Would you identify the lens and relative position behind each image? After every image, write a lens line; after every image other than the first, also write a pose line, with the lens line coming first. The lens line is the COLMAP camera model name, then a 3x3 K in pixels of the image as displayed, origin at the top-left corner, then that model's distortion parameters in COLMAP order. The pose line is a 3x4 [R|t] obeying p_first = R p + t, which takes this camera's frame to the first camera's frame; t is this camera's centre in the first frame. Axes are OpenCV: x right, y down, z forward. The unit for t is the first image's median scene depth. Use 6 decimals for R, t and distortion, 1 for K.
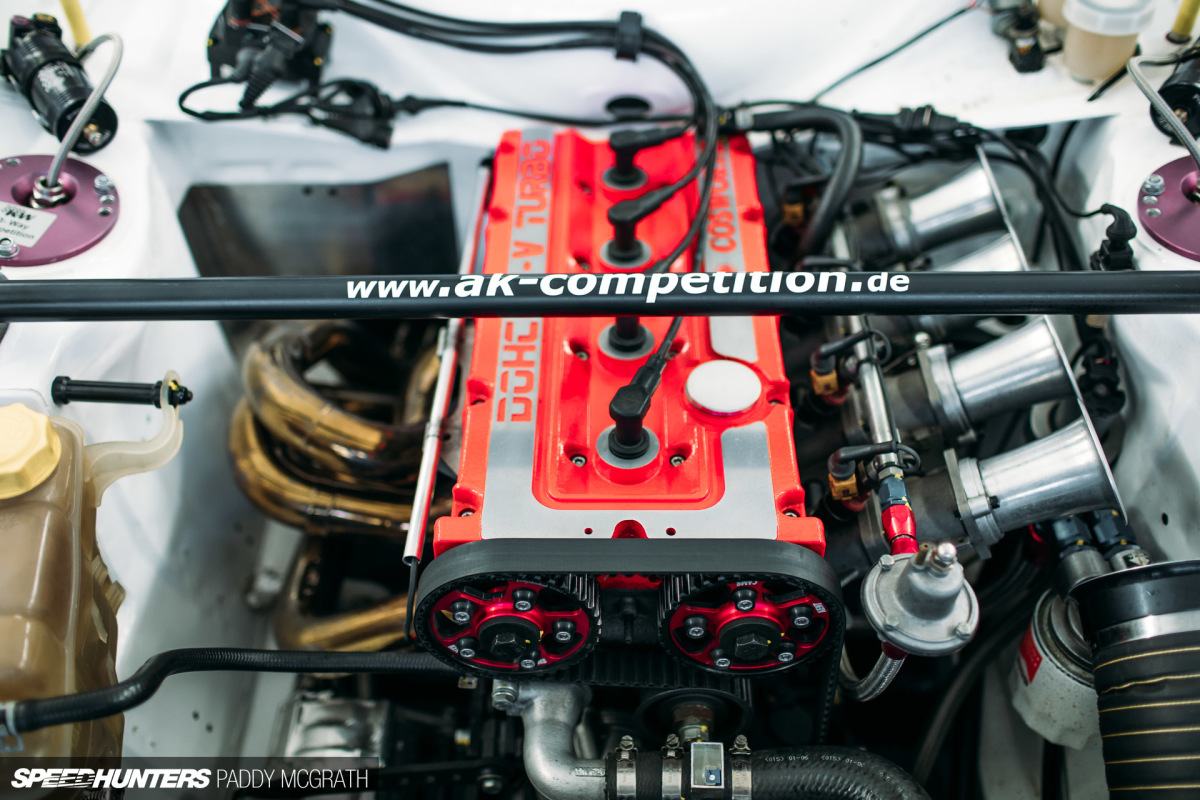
lens RADIAL K [[1233.2, 0, 600.2], [0, 1233.2, 399.2], [0, 0, 1]] dist [-0.041608, 0.000000]
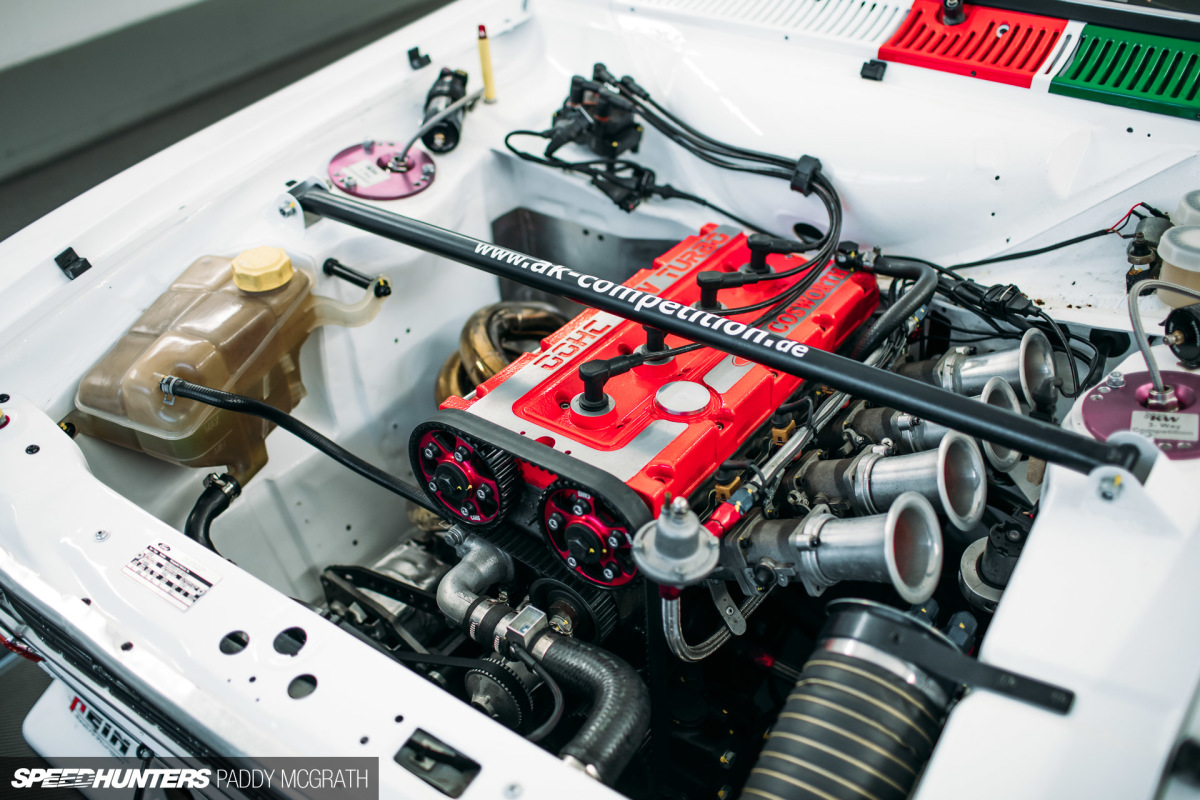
lens RADIAL K [[1233.2, 0, 599.3], [0, 1233.2, 401.8], [0, 0, 1]] dist [-0.041608, 0.000000]
pose [[0.815070, 0.319831, -0.483082, 0.564526], [-0.396336, 0.915992, -0.062263, 0.095640], [0.422586, 0.242212, 0.873358, -0.179066]]
